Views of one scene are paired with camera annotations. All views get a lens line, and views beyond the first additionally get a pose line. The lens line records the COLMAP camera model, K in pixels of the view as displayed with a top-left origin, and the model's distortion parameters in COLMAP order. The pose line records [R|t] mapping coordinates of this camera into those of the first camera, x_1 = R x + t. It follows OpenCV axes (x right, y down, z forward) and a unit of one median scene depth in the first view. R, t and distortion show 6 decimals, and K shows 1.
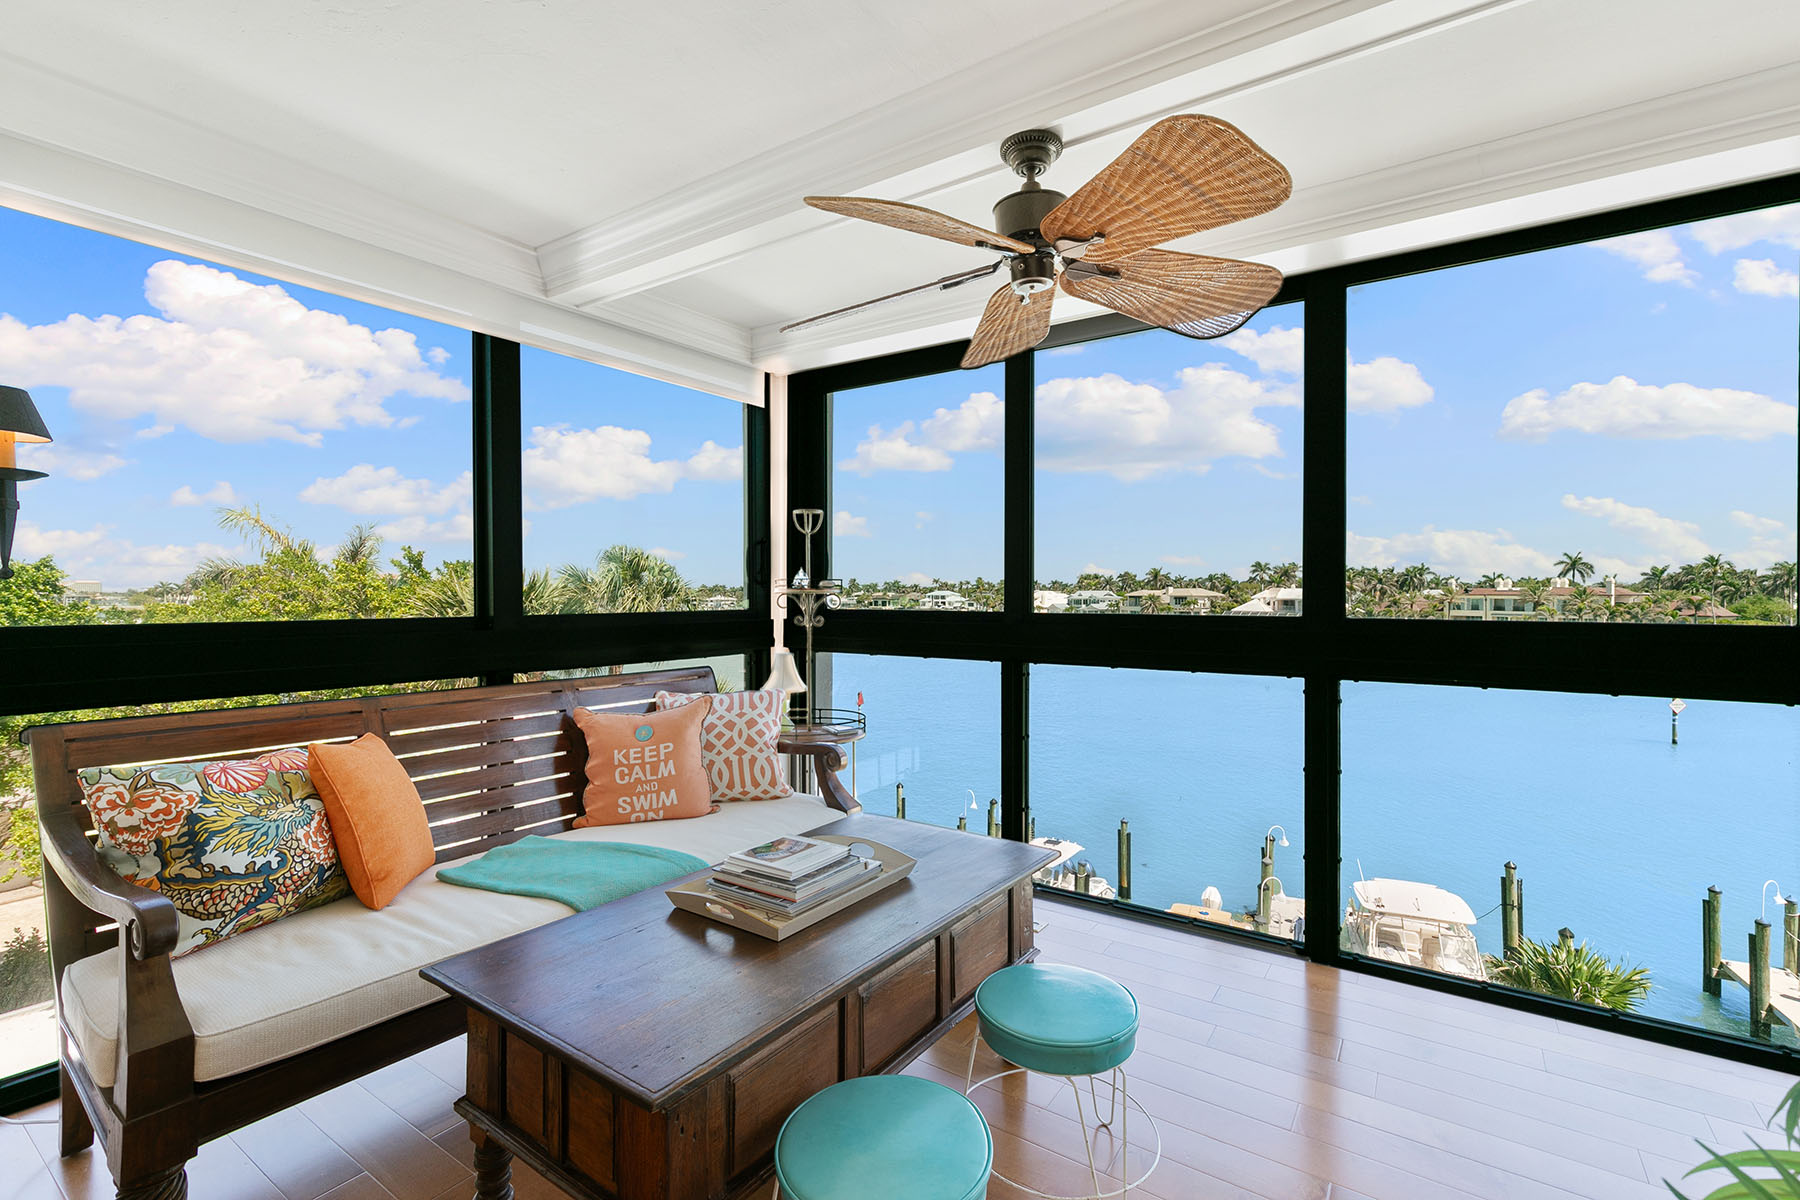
lens RADIAL K [[799.6, 0, 894.4], [0, 799.6, 600.8], [0, 0, 1]] dist [0.012530, -0.003114]
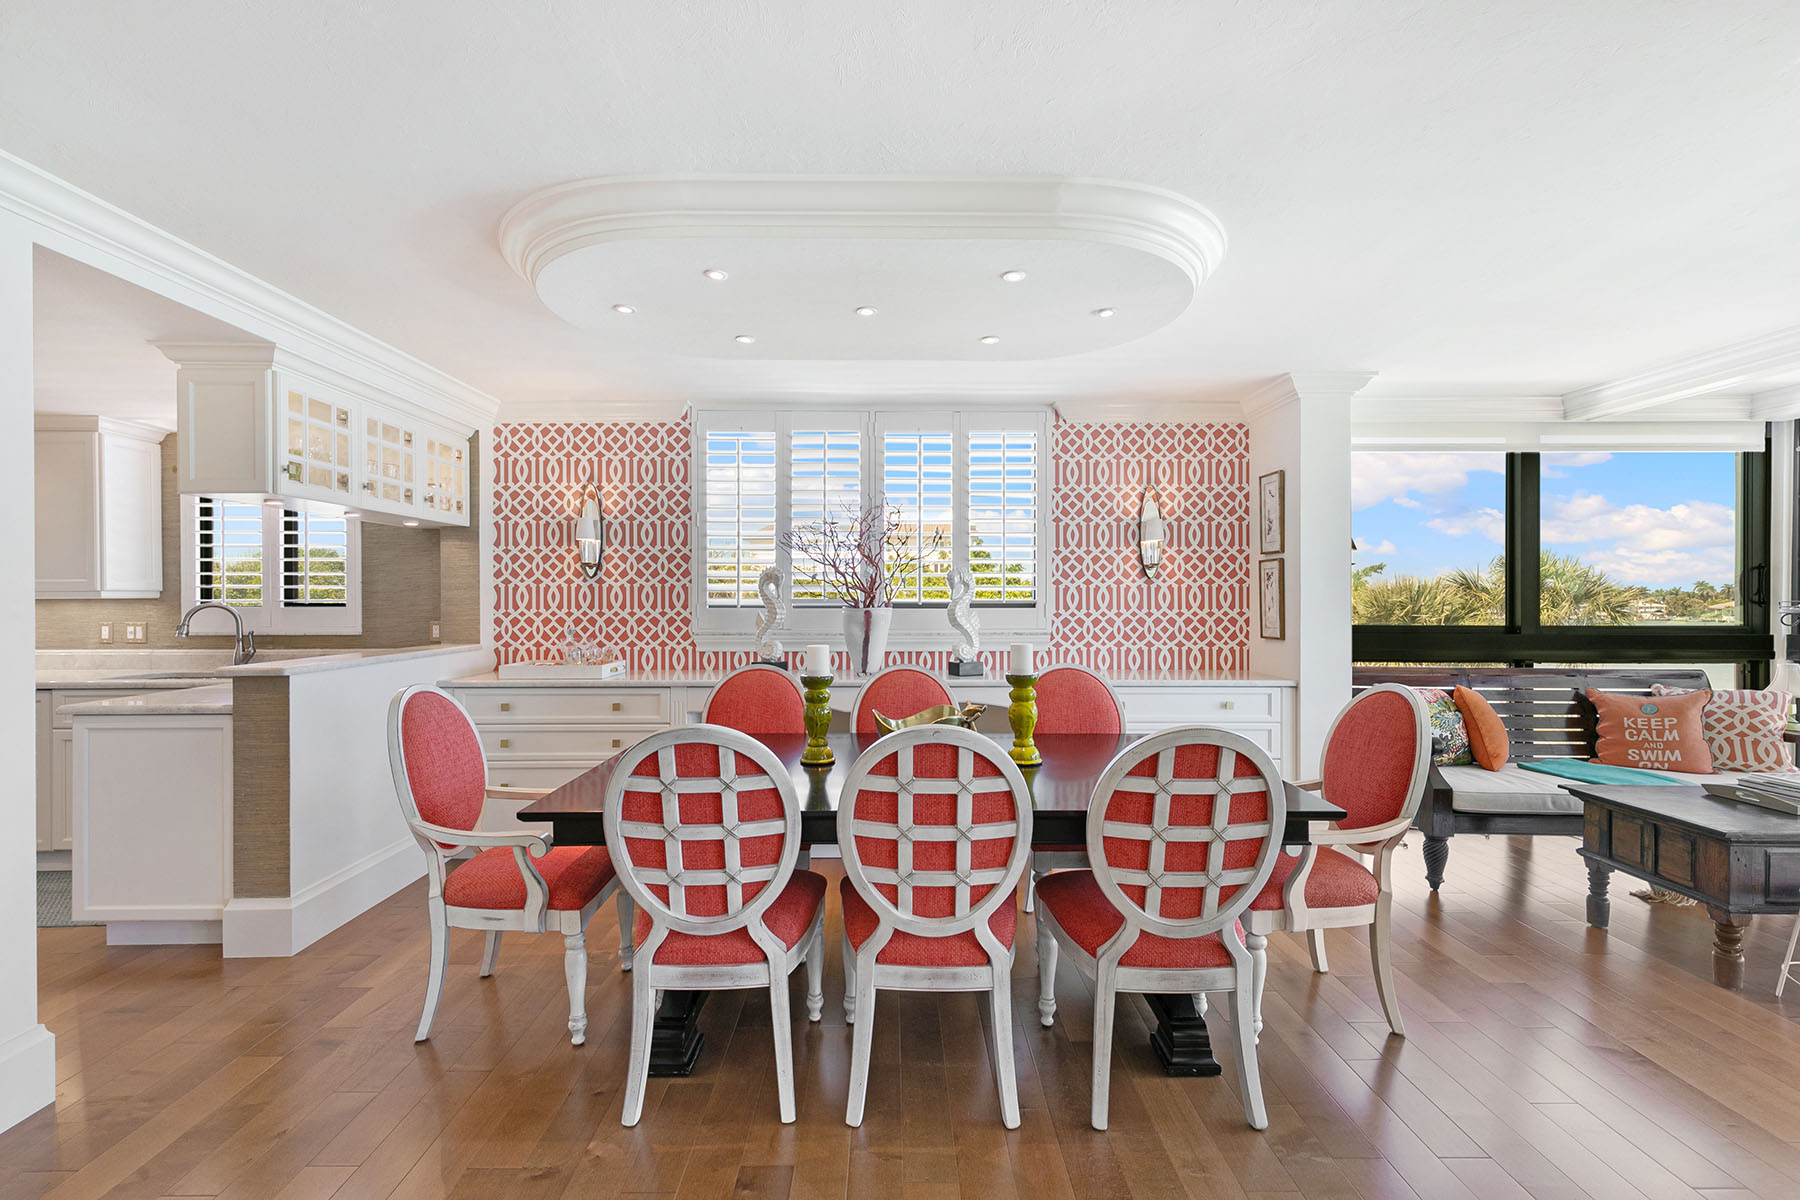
lens RADIAL K [[799.6, 0, 894.4], [0, 799.6, 600.8], [0, 0, 1]] dist [0.012530, -0.003114]
pose [[0.575877, 0.005328, -0.817519, 0.090044], [-0.007362, 0.999972, 0.001331, -0.022580], [0.817503, 0.005252, 0.575900, -0.913537]]
